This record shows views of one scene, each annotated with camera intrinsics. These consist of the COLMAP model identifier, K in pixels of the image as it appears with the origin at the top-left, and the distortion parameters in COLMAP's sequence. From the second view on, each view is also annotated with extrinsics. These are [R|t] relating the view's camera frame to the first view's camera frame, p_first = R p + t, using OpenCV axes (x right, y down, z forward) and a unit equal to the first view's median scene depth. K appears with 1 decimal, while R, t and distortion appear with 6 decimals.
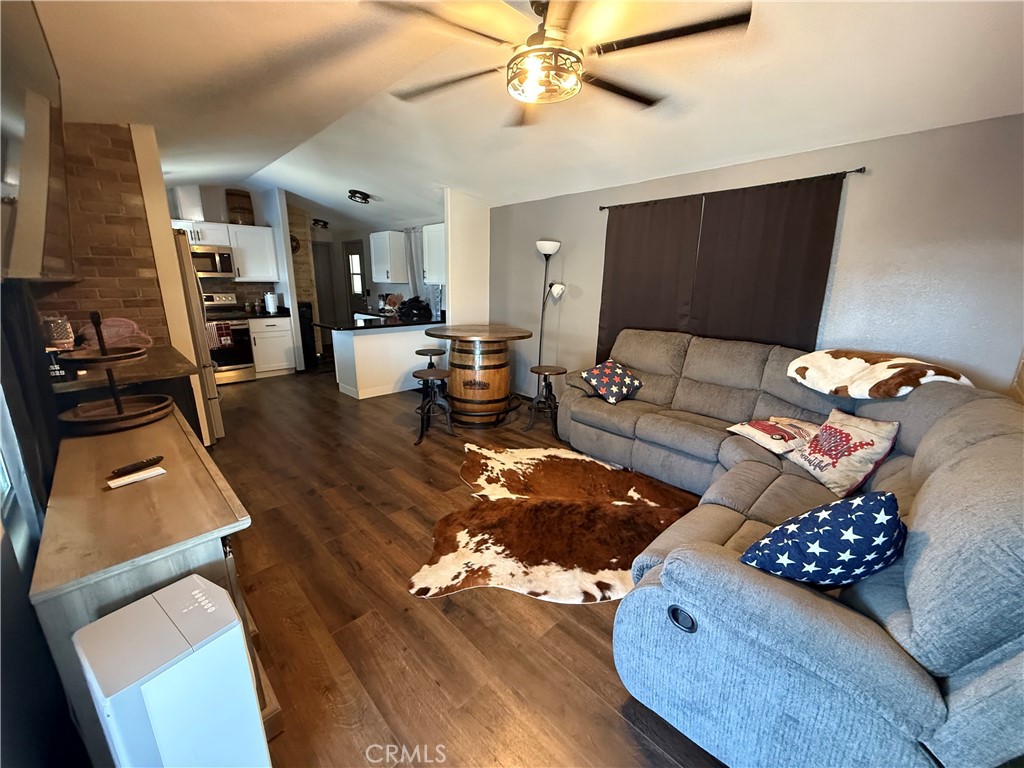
lens RADIAL K [[406.7, 0, 512.1], [0, 406.7, 385.8], [0, 0, 1]] dist [0.000205, -0.000120]
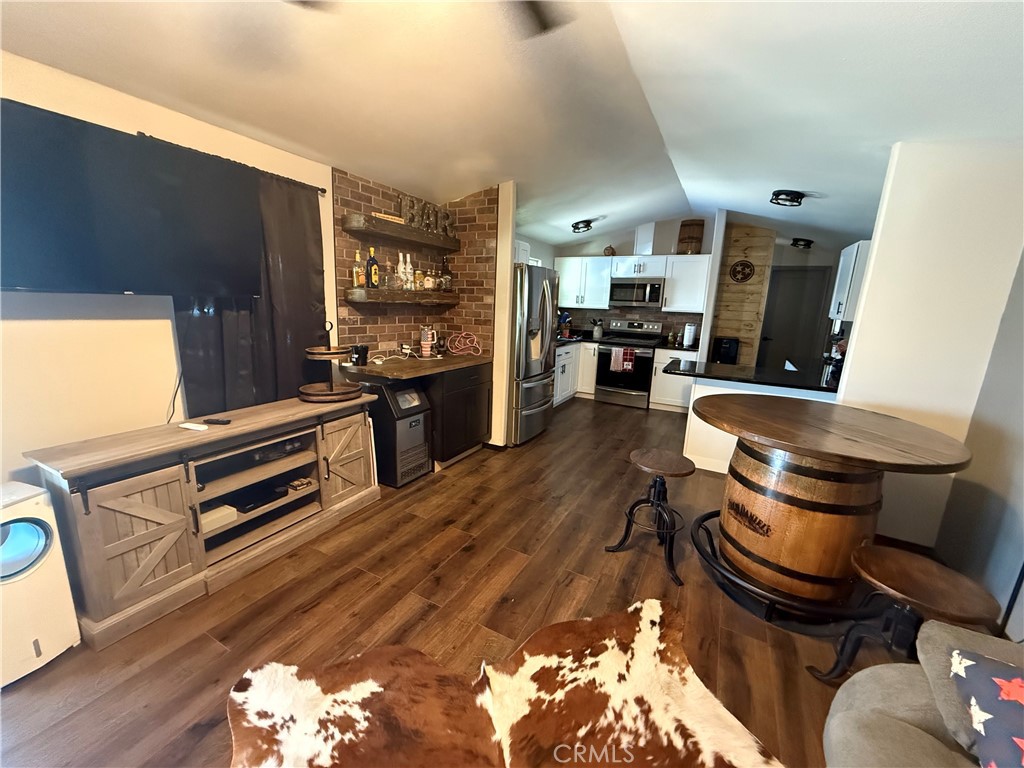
lens RADIAL K [[406.7, 0, 512.2], [0, 406.7, 386.6], [0, 0, 1]] dist [0.000205, -0.000120]
pose [[0.298829, 0.202680, -0.932535, 0.332514], [-0.272795, 0.954553, 0.120048, -0.173632], [0.914486, 0.218517, 0.340538, 0.636118]]
